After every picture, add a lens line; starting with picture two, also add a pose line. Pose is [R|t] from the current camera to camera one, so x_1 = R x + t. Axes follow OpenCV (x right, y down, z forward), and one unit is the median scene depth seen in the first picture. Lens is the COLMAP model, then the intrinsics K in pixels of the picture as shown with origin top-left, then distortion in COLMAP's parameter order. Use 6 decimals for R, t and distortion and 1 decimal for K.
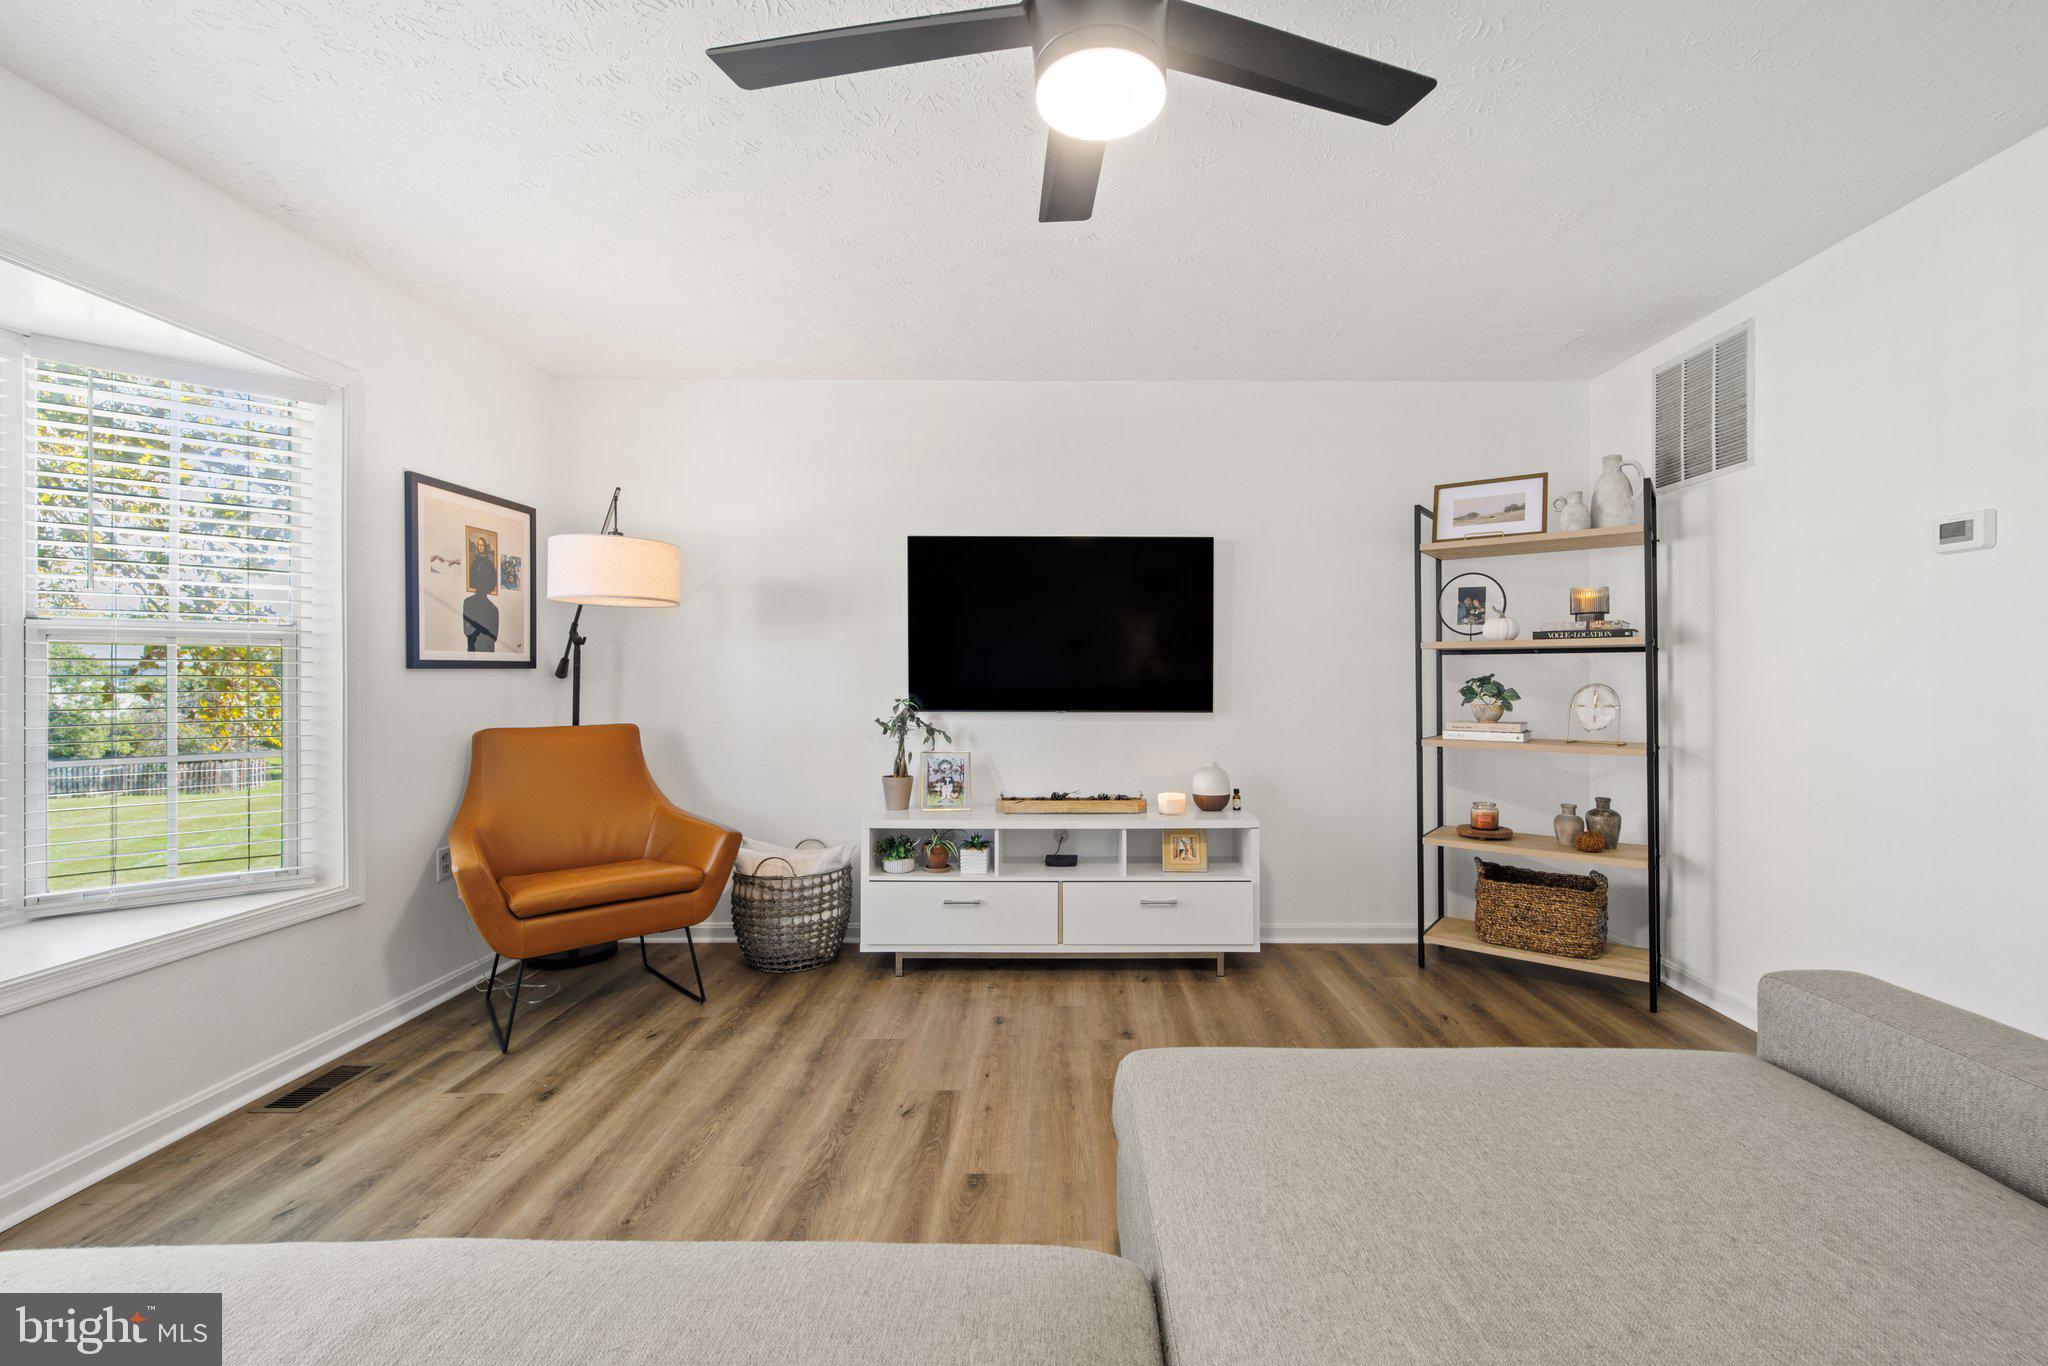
lens RADIAL K [[835.5, 0, 1067.0], [0, 835.5, 680.3], [0, 0, 1]] dist [-0.000423, -0.000421]
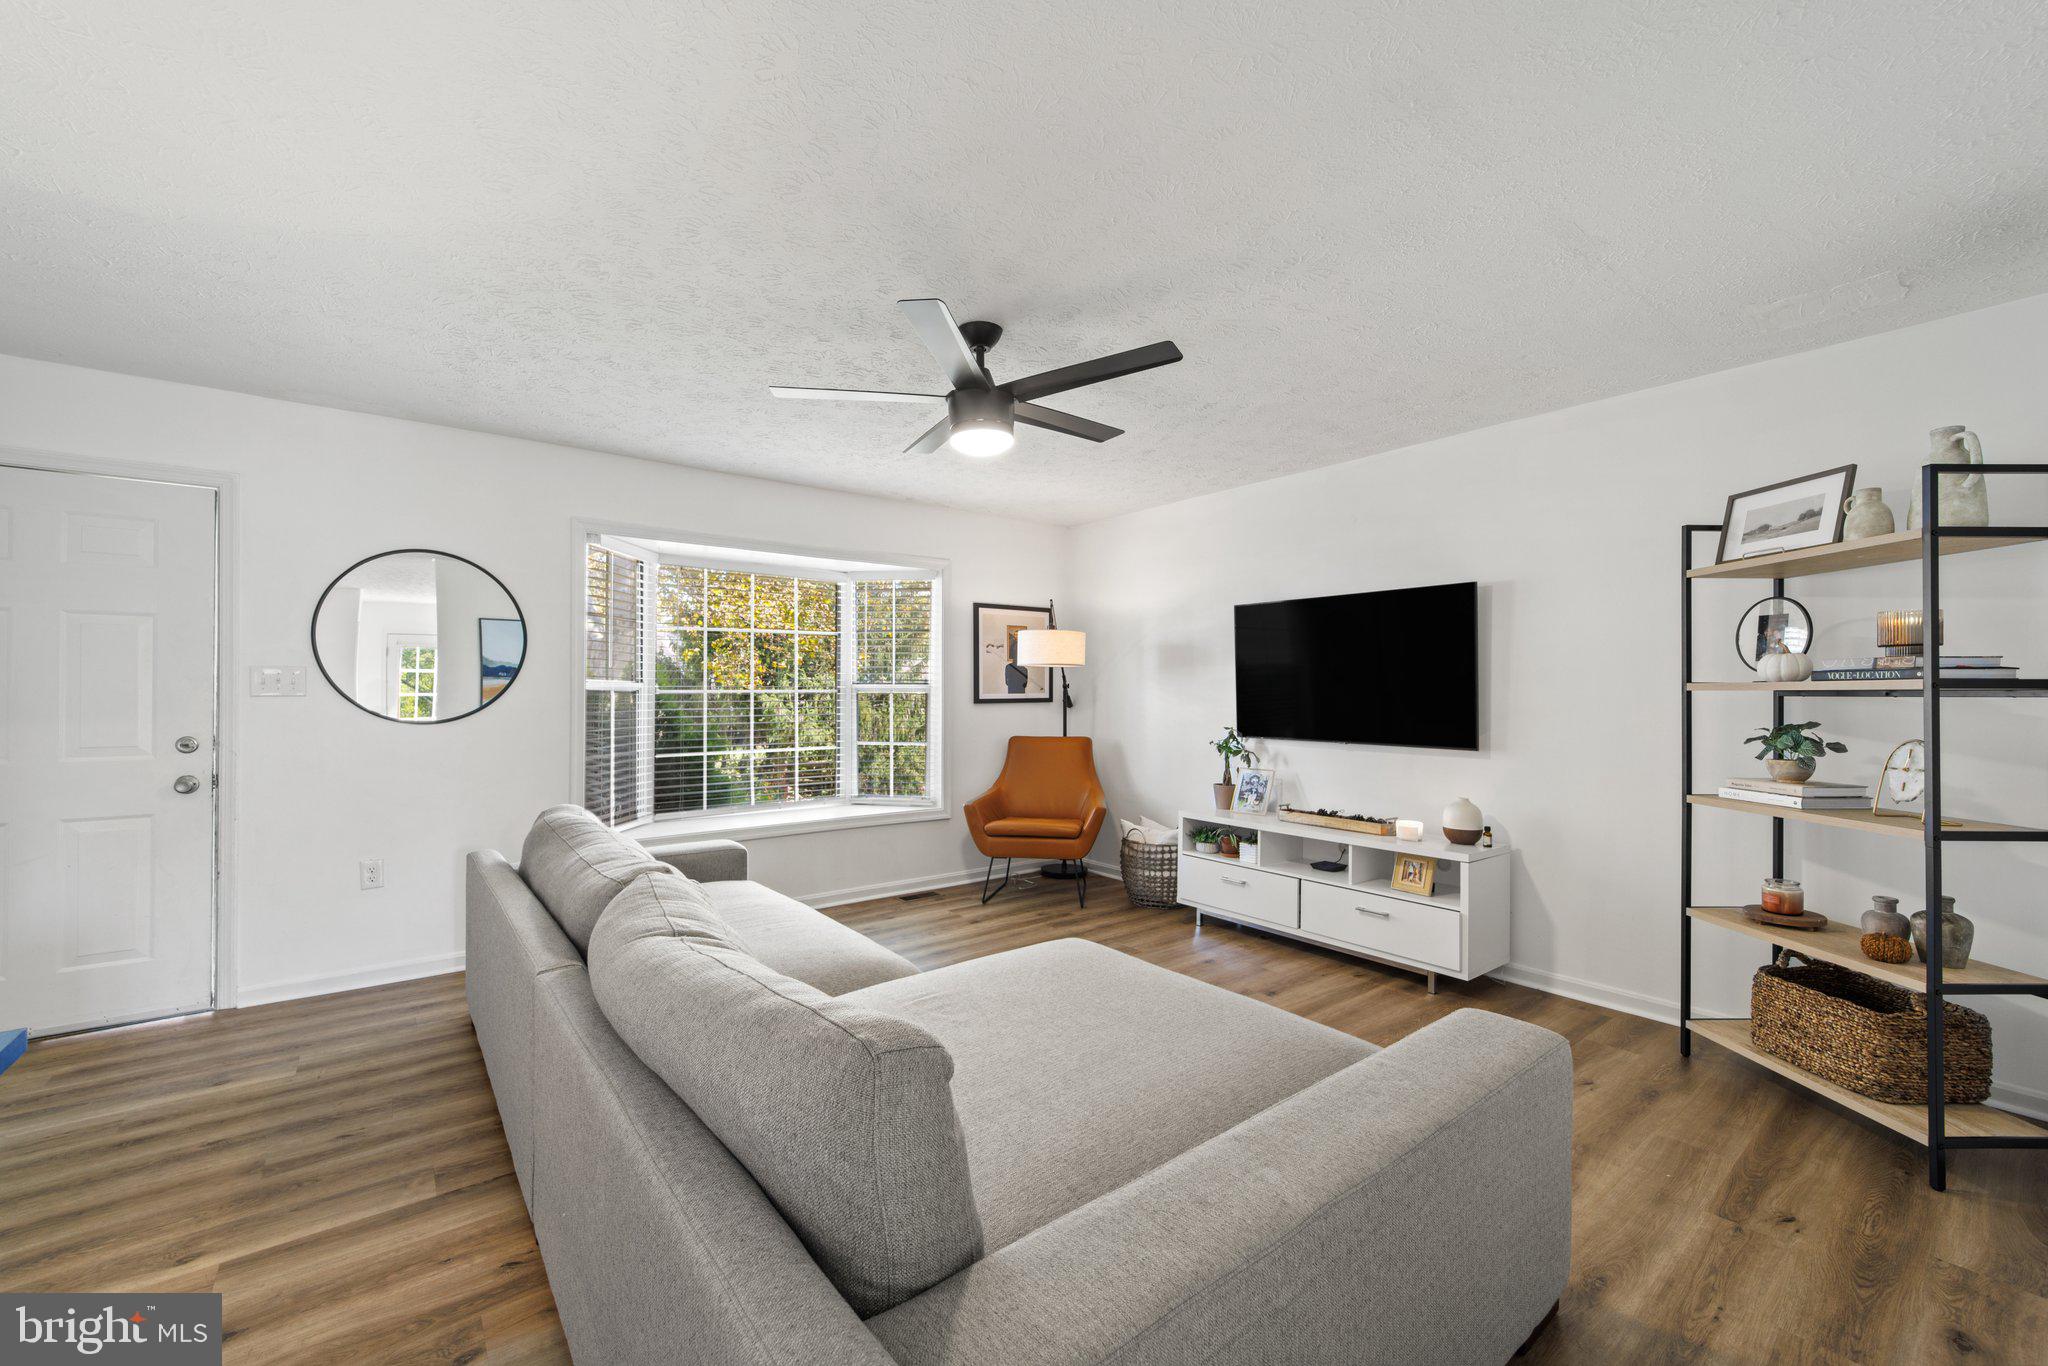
lens RADIAL K [[810.5, 0, 1046.3], [0, 810.5, 698.2], [0, 0, 1]] dist [-0.000902, -0.000146]
pose [[0.627411, 0.006578, -0.778661, 0.682544], [-0.006909, 0.999972, 0.002881, -0.028440], [0.778658, 0.003572, 0.627438, -0.051282]]
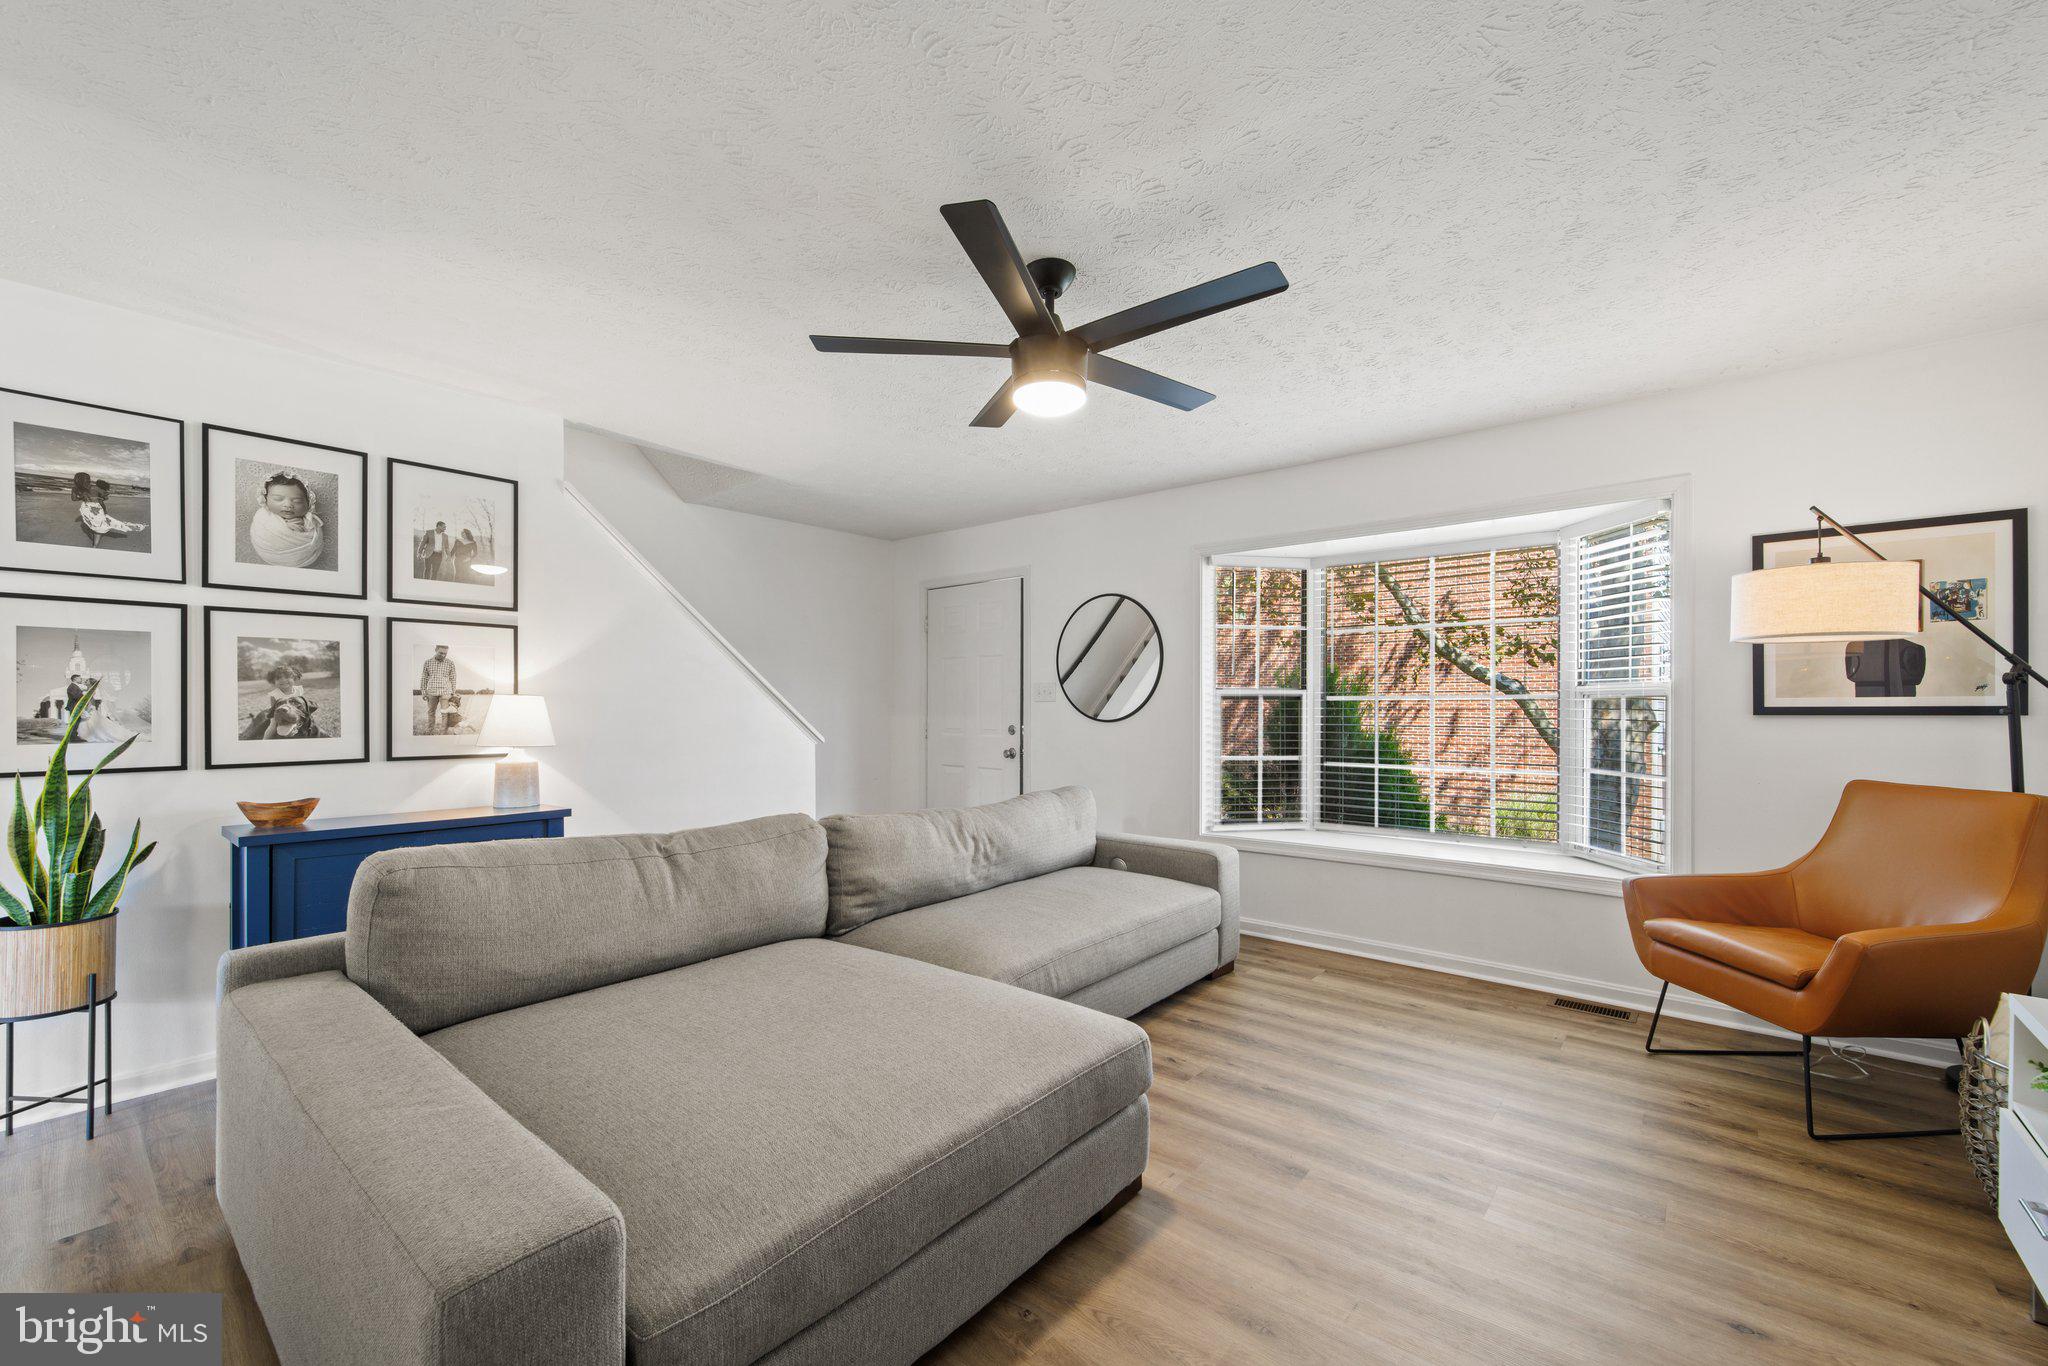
lens RADIAL K [[835.3, 0, 1022.7], [0, 835.3, 707.6], [0, 0, 1]] dist [0.000608, 0.000170]
pose [[-0.638947, -0.001568, -0.769249, 0.582464], [-0.009188, 0.999942, 0.005594, -0.018010], [0.769196, 0.010642, -0.638925, 0.826363]]
